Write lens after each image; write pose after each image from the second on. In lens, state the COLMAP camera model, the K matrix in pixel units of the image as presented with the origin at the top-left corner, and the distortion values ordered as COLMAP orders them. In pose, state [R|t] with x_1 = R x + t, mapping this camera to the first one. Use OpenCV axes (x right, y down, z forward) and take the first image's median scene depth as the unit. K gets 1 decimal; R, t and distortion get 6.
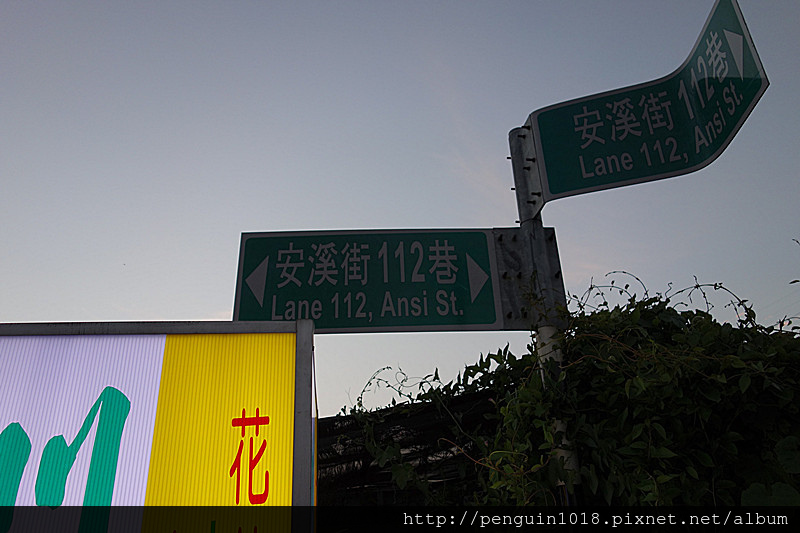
lens RADIAL K [[629.6, 0, 399.4], [0, 629.6, 268.8], [0, 0, 1]] dist [0.010854, 0.002704]
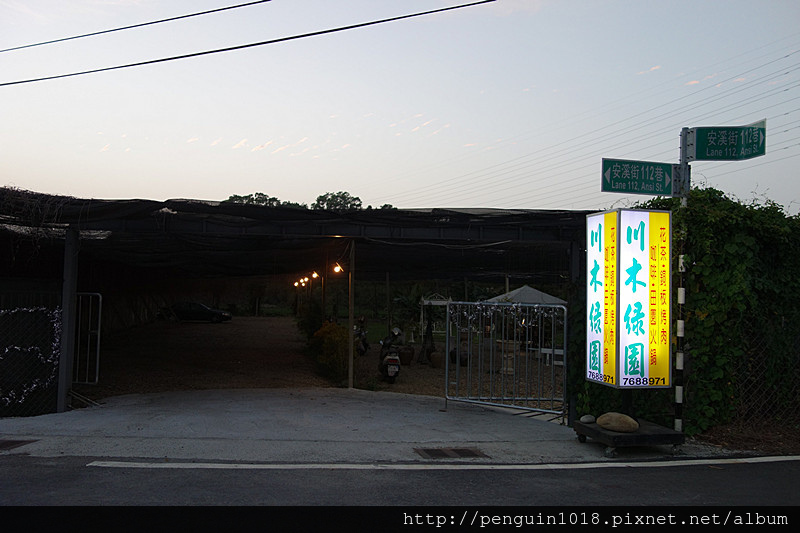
lens RADIAL K [[629.6, 0, 401.2], [0, 629.6, 266.1], [0, 0, 1]] dist [0.010854, 0.002704]
pose [[0.986923, 0.078699, 0.140677, -1.746659], [-0.130670, 0.901616, 0.412327, -0.786364], [-0.094387, -0.425317, 0.900109, -2.142445]]
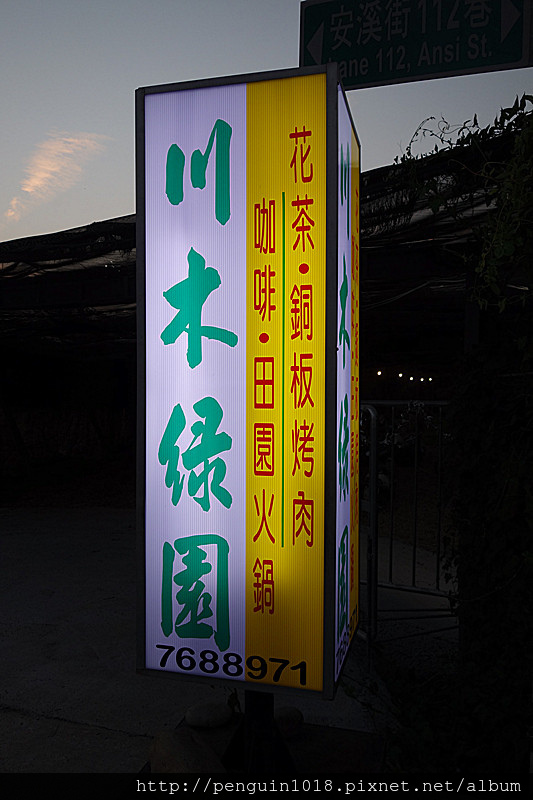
lens RADIAL K [[635.1, 0, 265.6], [0, 635.1, 402.1], [0, 0, 1]] dist [0.005730, -0.001595]
pose [[0.937234, 0.062257, -0.343099, 0.148267], [0.113689, 0.875612, 0.469445, 0.033312], [0.329647, -0.478986, 0.813575, -0.362535]]
